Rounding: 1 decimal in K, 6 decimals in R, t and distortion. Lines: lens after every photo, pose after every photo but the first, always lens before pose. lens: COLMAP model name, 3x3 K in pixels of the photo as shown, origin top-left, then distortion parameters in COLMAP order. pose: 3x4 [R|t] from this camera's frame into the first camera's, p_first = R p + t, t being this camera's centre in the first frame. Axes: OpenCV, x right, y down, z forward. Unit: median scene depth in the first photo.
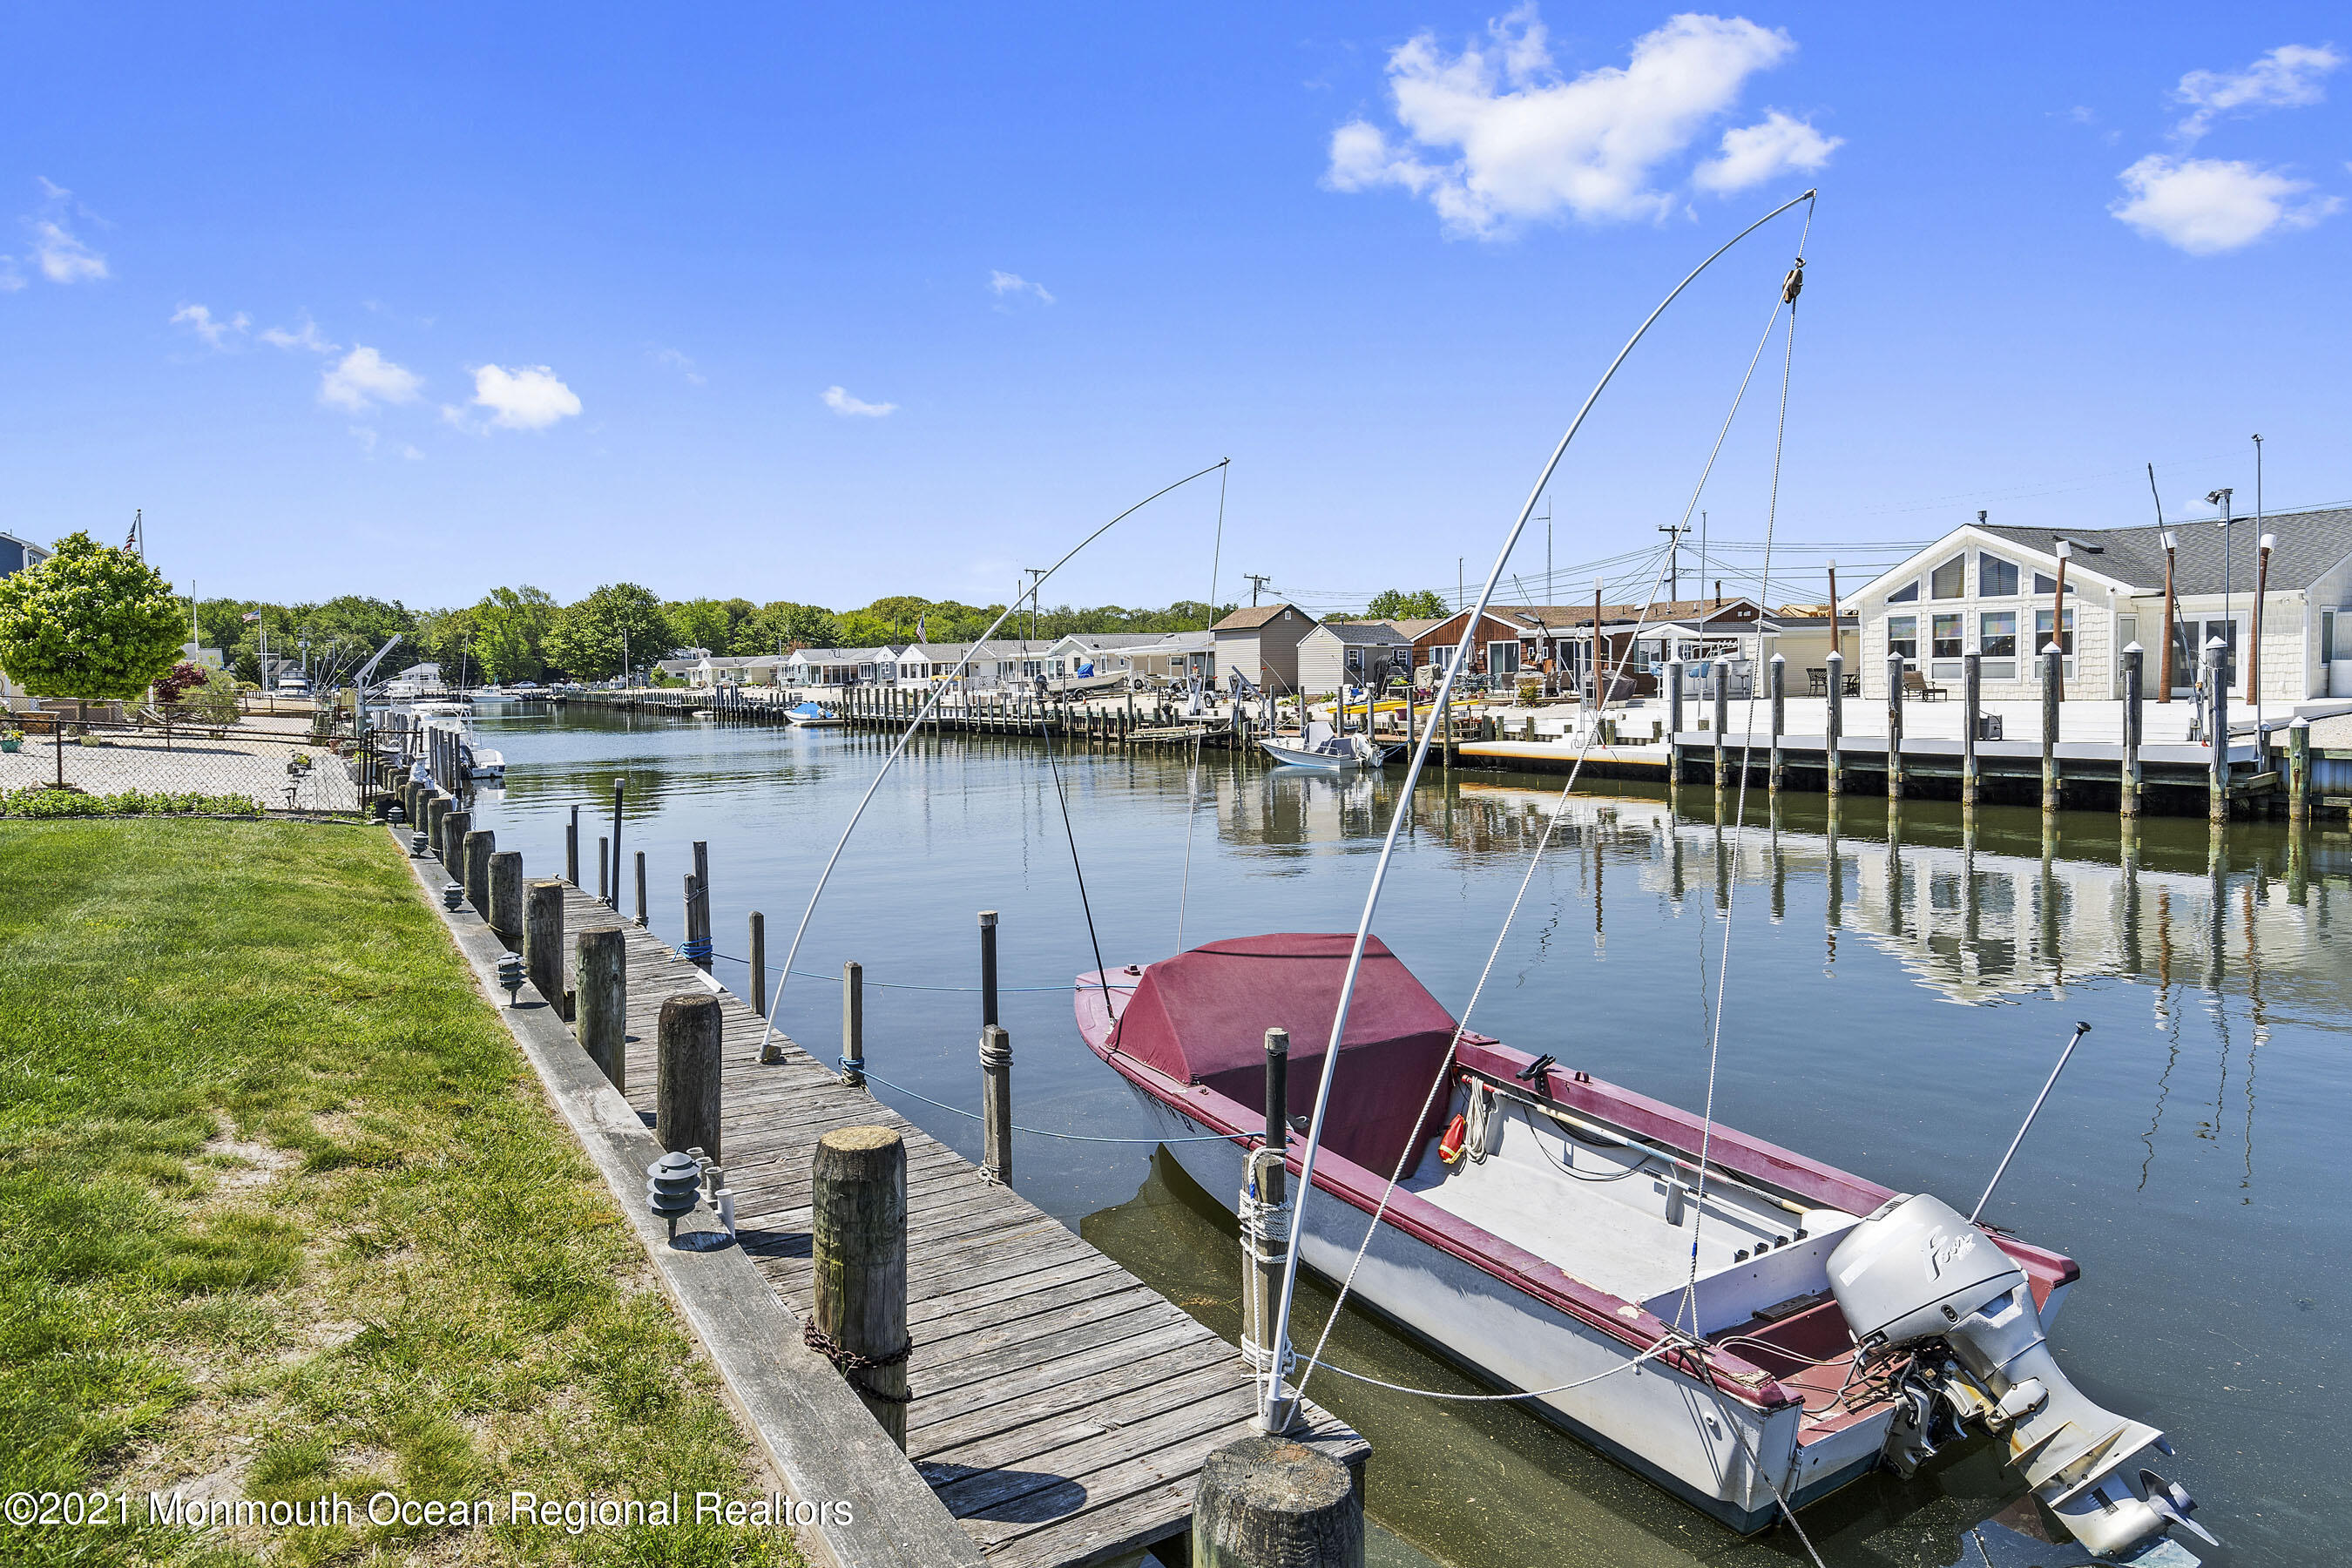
lens RADIAL K [[1436.1, 0, 1178.2], [0, 1436.1, 745.6], [0, 0, 1]] dist [0.031414, 0.000136]
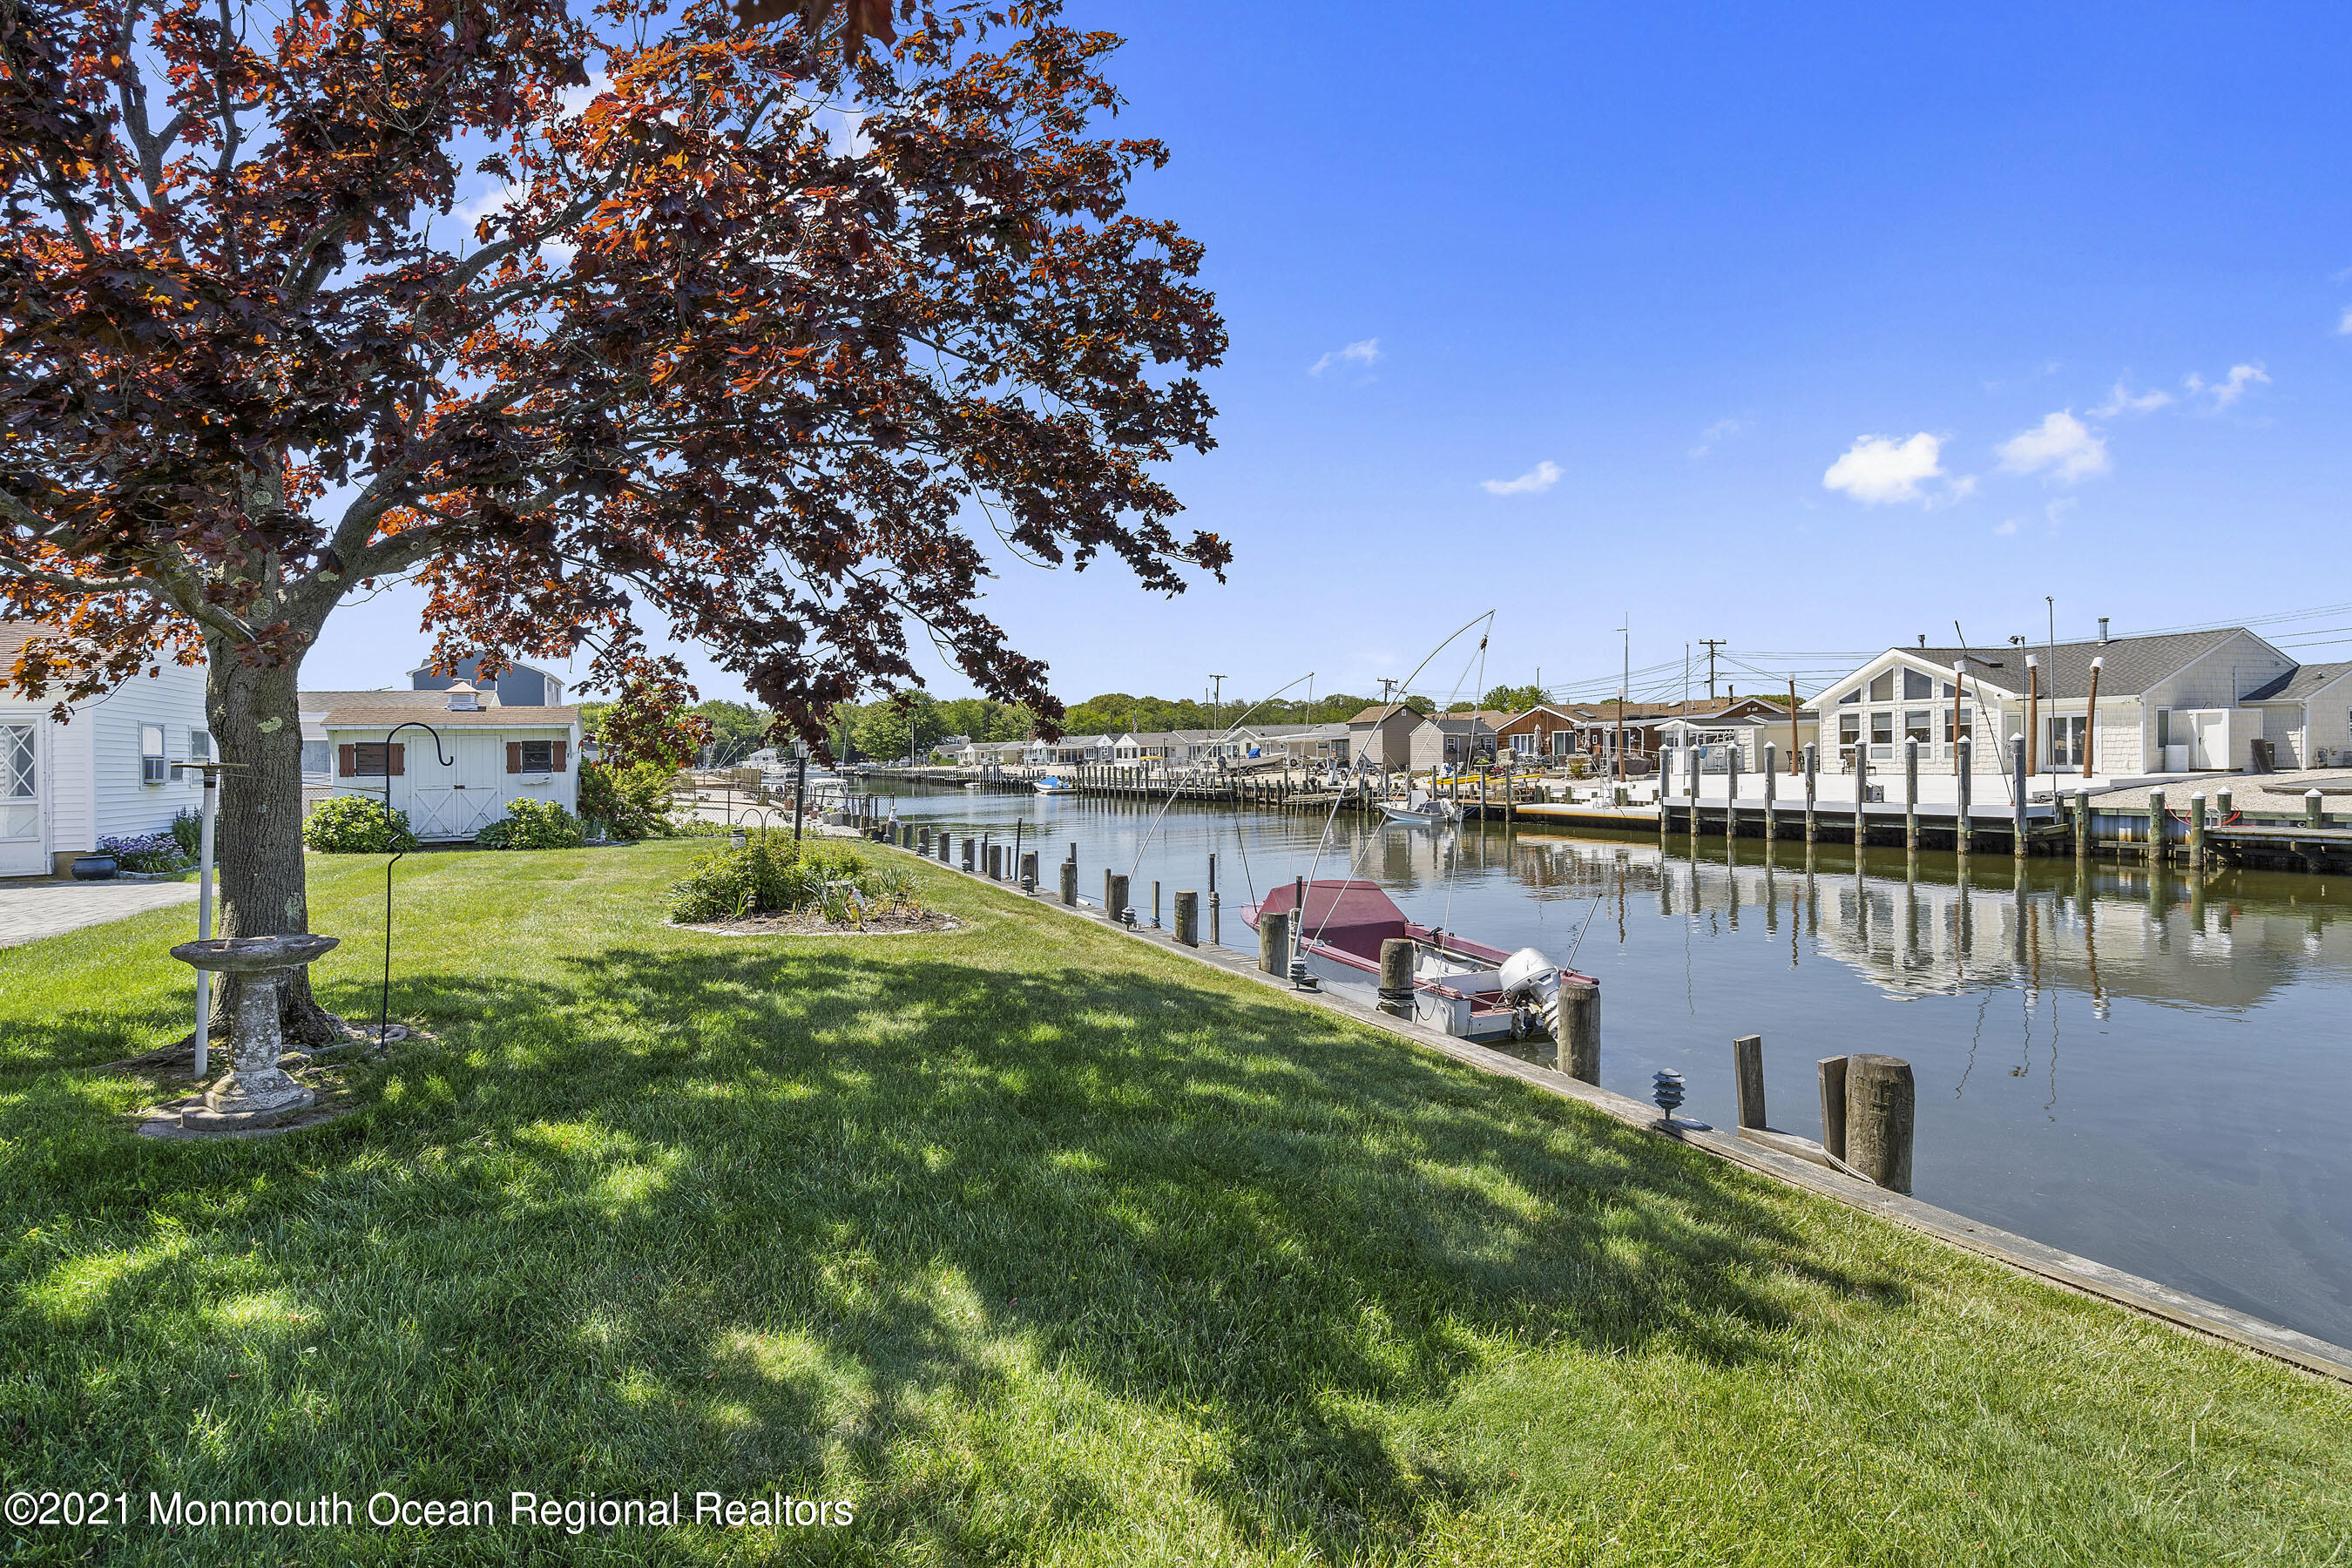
lens RADIAL K [[1170.6, 0, 1176.0], [0, 1170.6, 784.0], [0, 0, 1]] dist [0.039431, -0.010546]
pose [[0.991332, -0.000136, -0.131382, 0.013520], [-0.002922, 0.999729, -0.023076, 0.005250], [0.131349, 0.023260, 0.991063, -0.192676]]
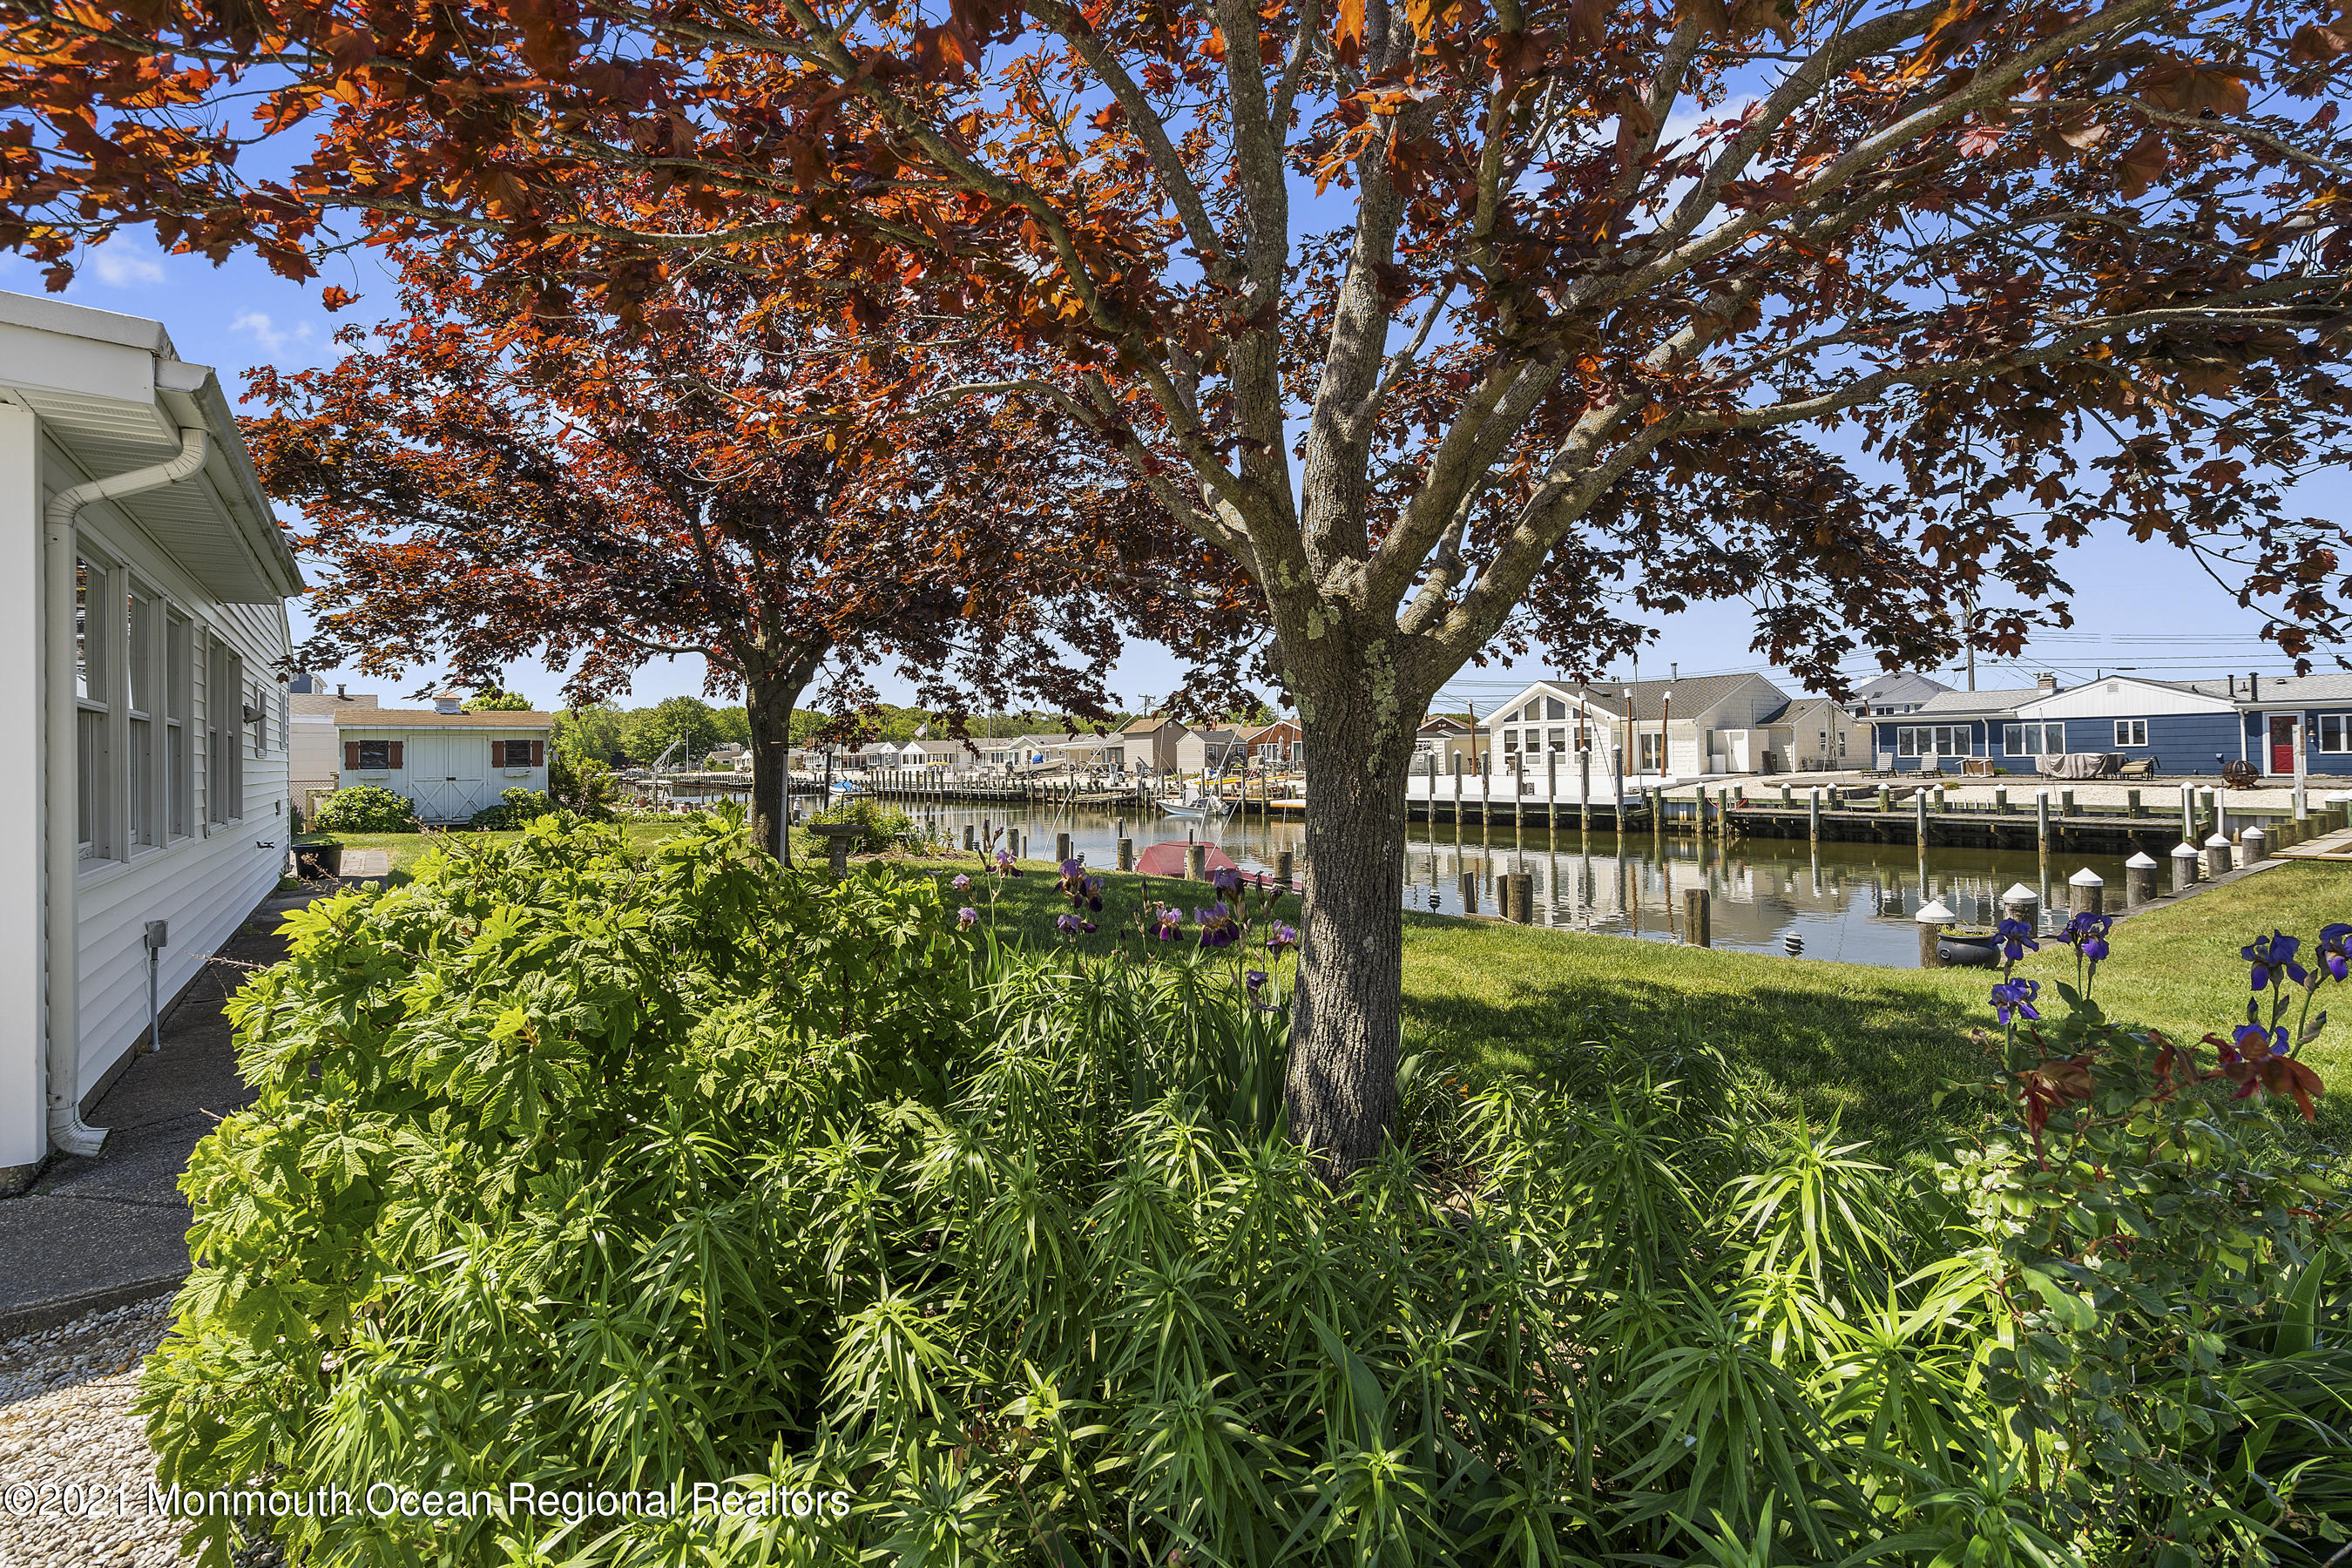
lens RADIAL K [[1096.9, 0, 1163.7], [0, 1096.9, 742.1], [0, 0, 1]] dist [-0.000795, 0.000660]
pose [[0.997015, 0.001600, 0.077196, -0.037388], [0.003585, 0.997747, -0.066990, 0.016021], [-0.077129, 0.067067, 0.994763, -0.321004]]
